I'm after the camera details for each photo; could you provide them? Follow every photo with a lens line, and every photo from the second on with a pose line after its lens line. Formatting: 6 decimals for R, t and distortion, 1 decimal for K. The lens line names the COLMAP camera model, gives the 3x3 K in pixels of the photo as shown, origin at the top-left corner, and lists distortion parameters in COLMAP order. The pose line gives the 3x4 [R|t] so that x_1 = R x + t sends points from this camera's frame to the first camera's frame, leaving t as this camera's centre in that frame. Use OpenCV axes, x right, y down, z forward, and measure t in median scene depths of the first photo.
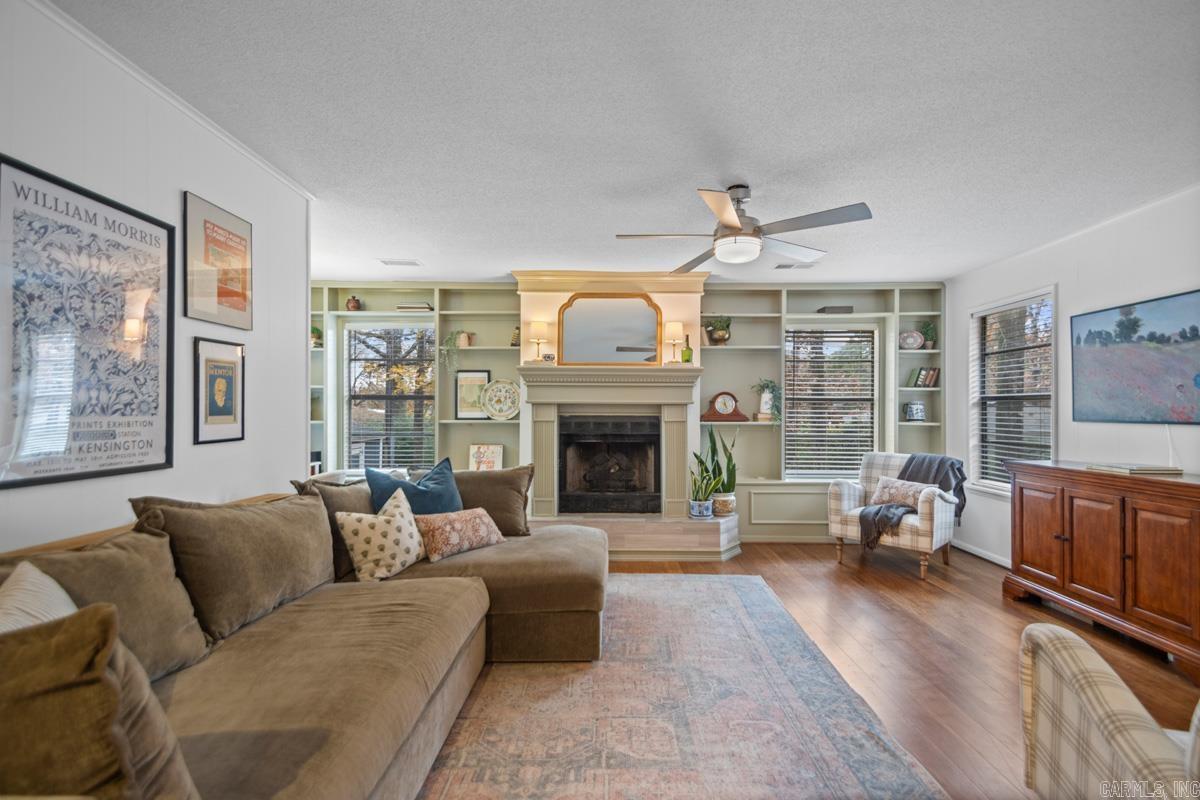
lens RADIAL K [[557.1, 0, 607.8], [0, 557.1, 410.1], [0, 0, 1]] dist [0.033682, -0.014739]
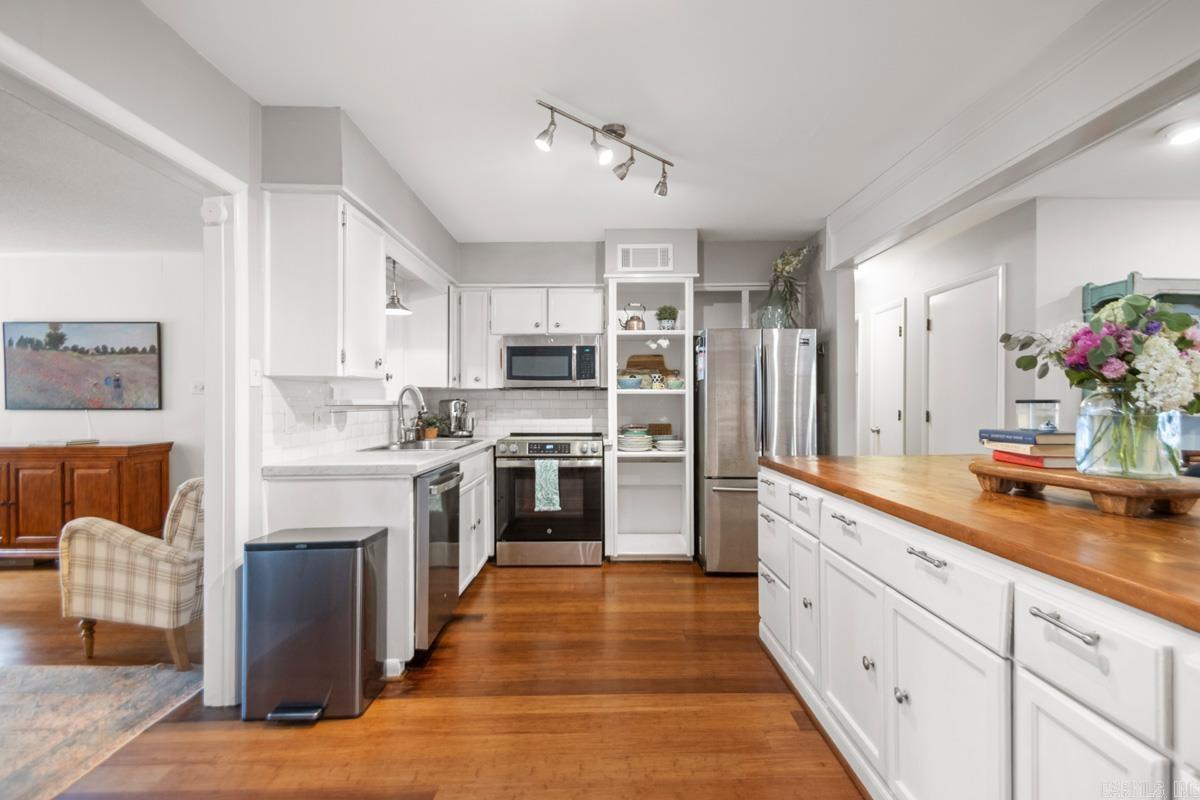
lens RADIAL K [[554.6, 0, 608.5], [0, 554.6, 401.7], [0, 0, 1]] dist [0.040893, -0.018777]
pose [[-0.027943, -0.002935, 0.999605, -0.540316], [0.000912, 0.999995, 0.002962, 0.000090], [-0.999609, 0.000995, -0.027940, -0.318958]]
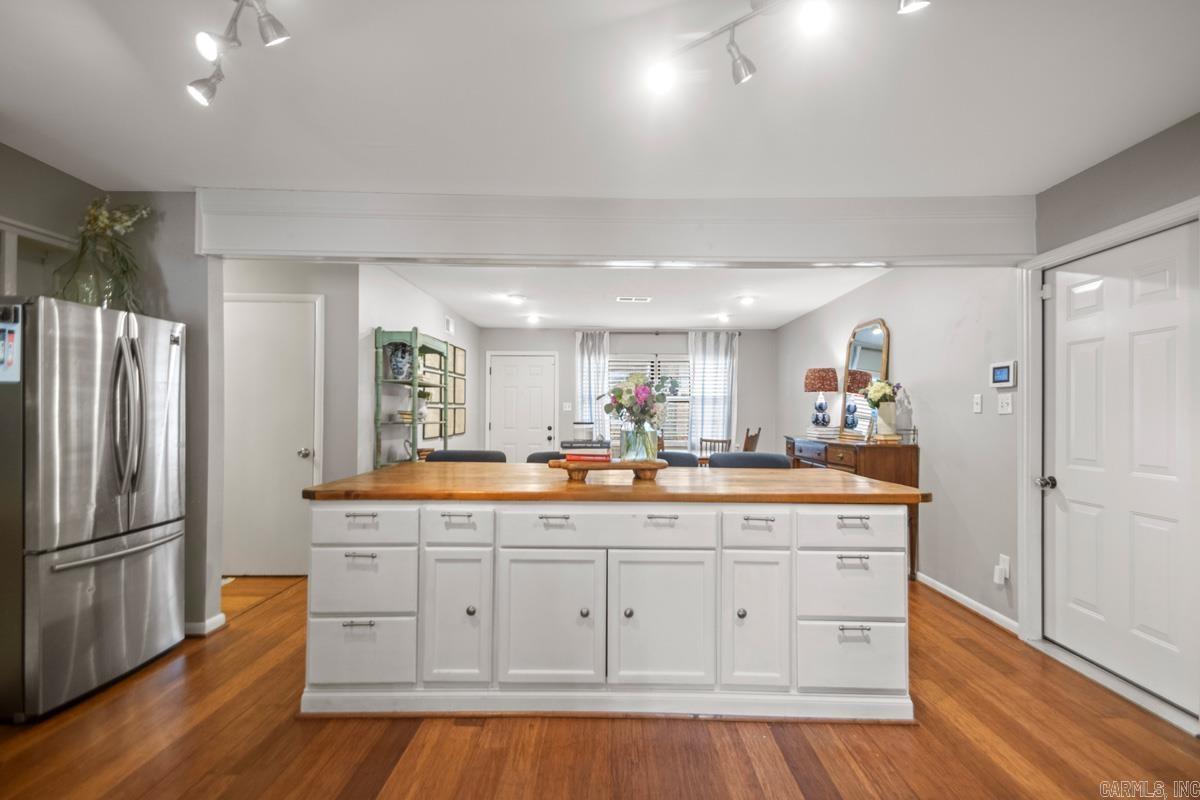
lens RADIAL K [[556.7, 0, 610.9], [0, 556.7, 407.1], [0, 0, 1]] dist [0.045829, -0.024097]
pose [[-0.999900, -0.011641, -0.008023, -0.013251], [-0.011581, 0.999904, -0.007555, -0.018598], [0.008110, -0.007461, -0.999939, 0.190157]]
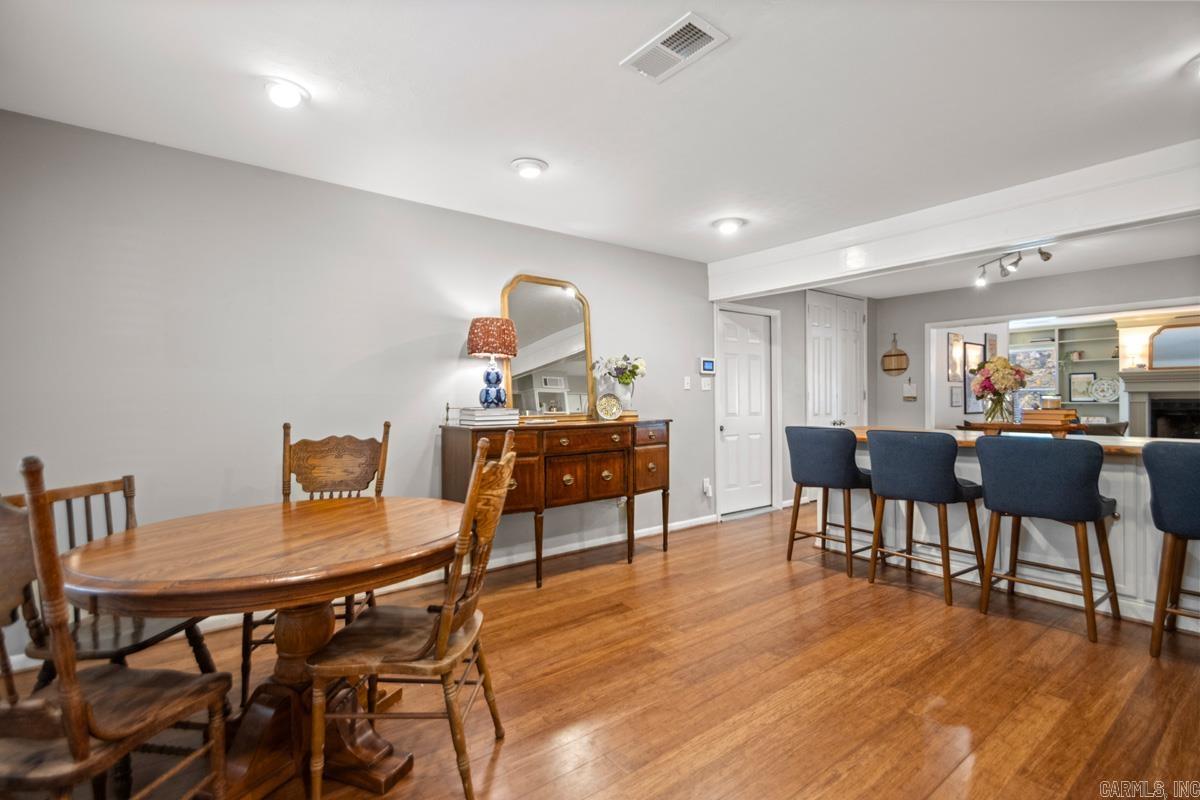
lens RADIAL K [[554.6, 0, 608.5], [0, 554.6, 401.7], [0, 0, 1]] dist [0.040893, -0.018777]
pose [[0.624701, -0.003180, -0.780858, 0.386504], [0.006454, 0.999979, 0.001091, 0.009930], [0.780837, -0.005721, 0.624708, -2.306140]]
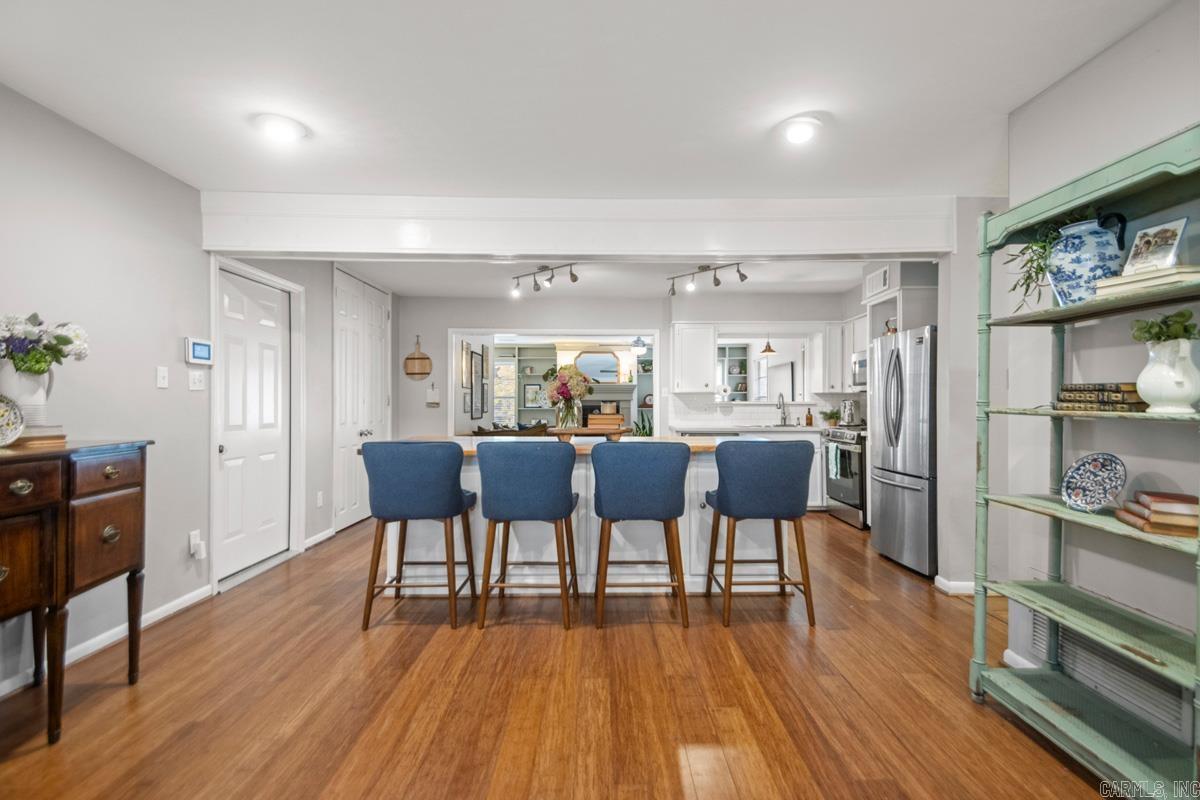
lens RADIAL K [[554.6, 0, 608.5], [0, 554.6, 401.7], [0, 0, 1]] dist [0.040893, -0.018777]
pose [[0.999689, -0.004358, 0.024568, -0.008441], [0.004480, 0.999978, -0.004925, 0.009701], [-0.024546, 0.005033, 0.999686, -2.104426]]
